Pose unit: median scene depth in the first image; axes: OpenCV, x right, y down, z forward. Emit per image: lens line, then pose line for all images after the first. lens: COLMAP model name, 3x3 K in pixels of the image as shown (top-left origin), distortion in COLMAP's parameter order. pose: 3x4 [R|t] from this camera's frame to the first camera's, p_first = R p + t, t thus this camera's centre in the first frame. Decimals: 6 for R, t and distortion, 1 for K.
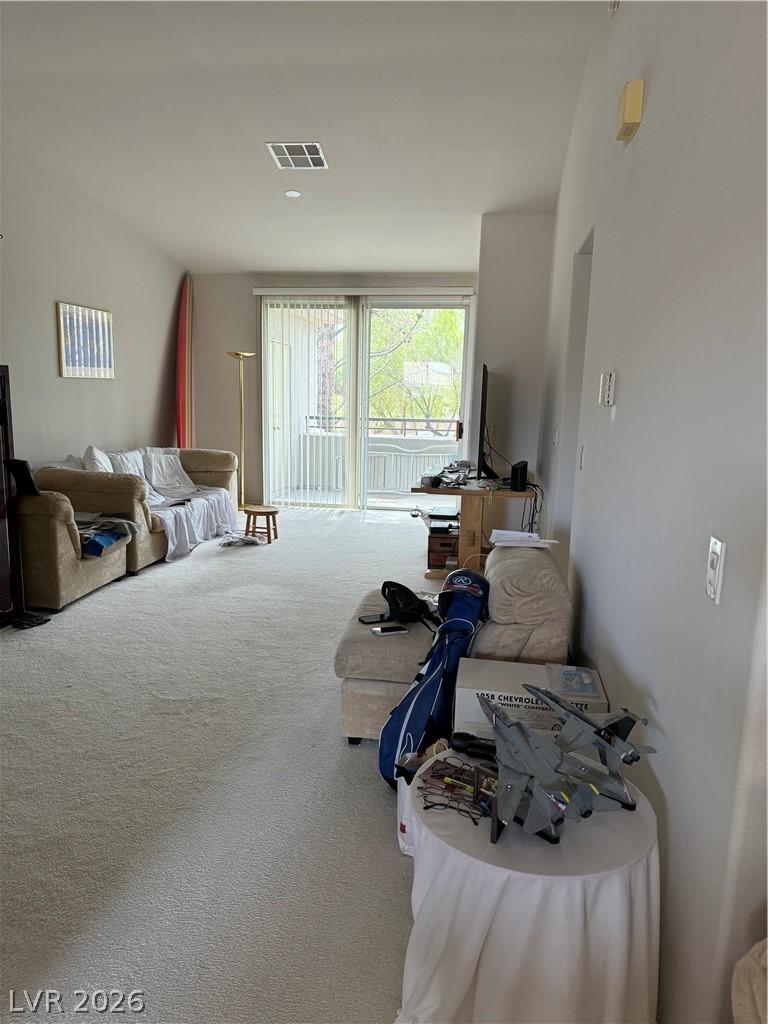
lens RADIAL K [[721.6, 0, 384.0], [0, 721.6, 512.0], [0, 0, 1]] dist [0.100351, -0.145712]
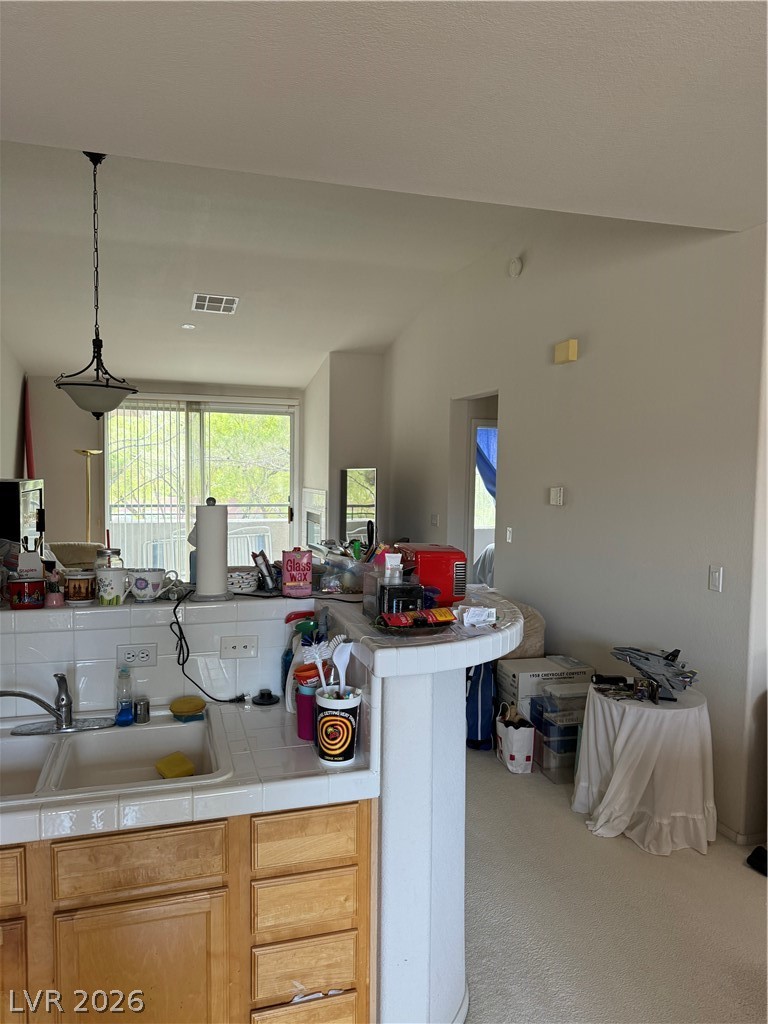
lens RADIAL K [[721.6, 0, 384.0], [0, 721.6, 512.0], [0, 0, 1]] dist [0.100351, -0.145712]
pose [[0.902643, -0.037498, 0.428753, -0.272680], [0.080830, 0.993241, -0.083303, -0.005608], [-0.422732, 0.109849, 0.899573, -0.134718]]
